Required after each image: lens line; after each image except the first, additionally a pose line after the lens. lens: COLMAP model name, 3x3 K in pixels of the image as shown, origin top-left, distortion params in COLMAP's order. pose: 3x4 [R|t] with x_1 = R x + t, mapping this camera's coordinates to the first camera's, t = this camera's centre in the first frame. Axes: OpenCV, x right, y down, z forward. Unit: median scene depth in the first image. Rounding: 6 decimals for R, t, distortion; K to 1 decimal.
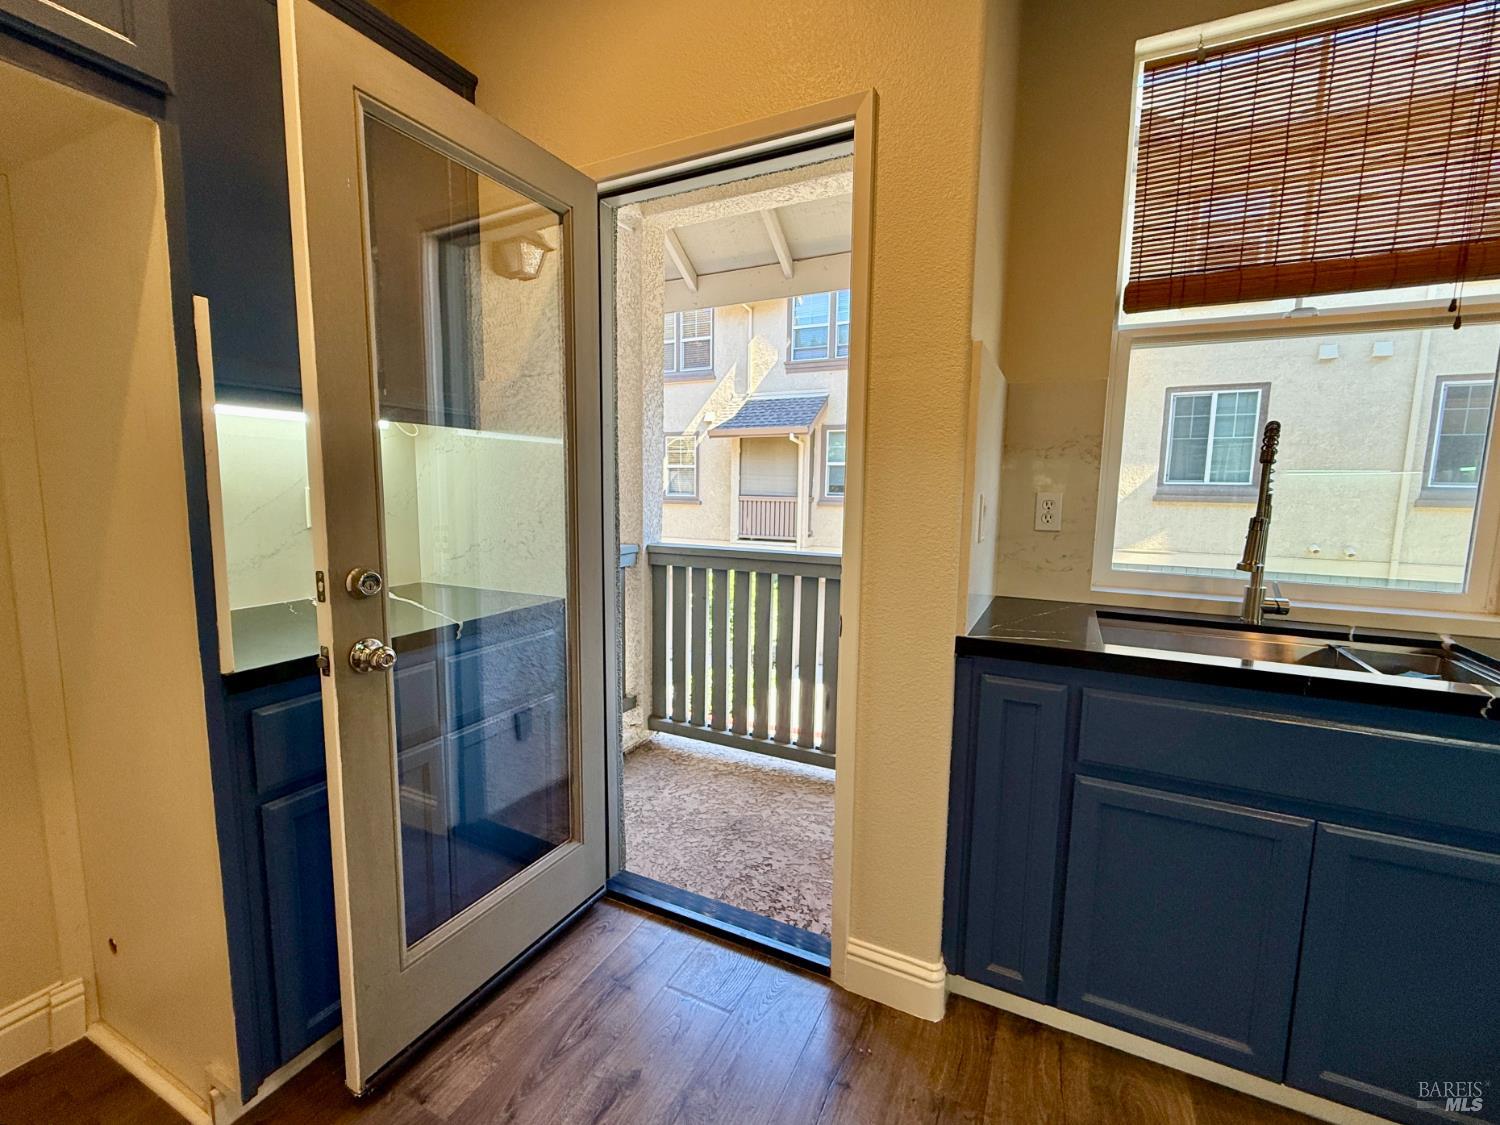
lens RADIAL K [[645.2, 0, 750.8], [0, 645.2, 560.6], [0, 0, 1]] dist [-0.001830, -0.000525]
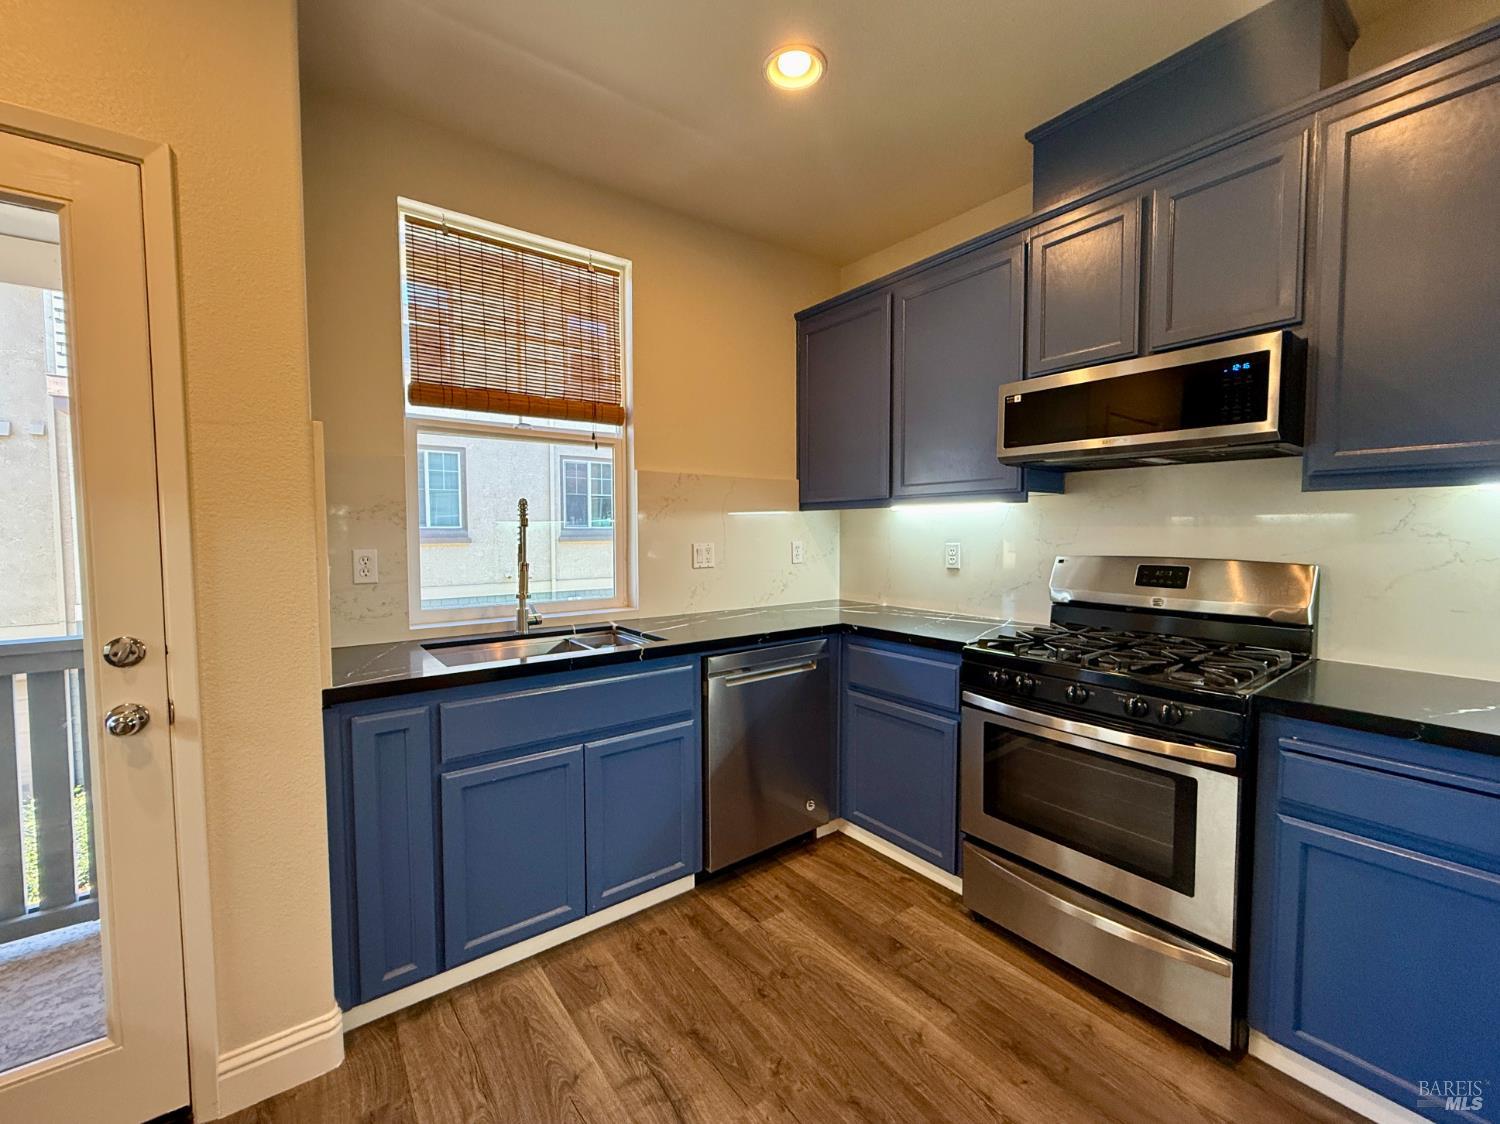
lens RADIAL K [[598.7, 0, 747.1], [0, 598.7, 560.5], [0, 0, 1]] dist [0.001045, -0.000063]
pose [[0.451029, -0.057591, 0.890649, -0.216943], [0.114824, 0.993367, 0.006086, -0.019707], [-0.885092, 0.099523, 0.454650, -0.093254]]
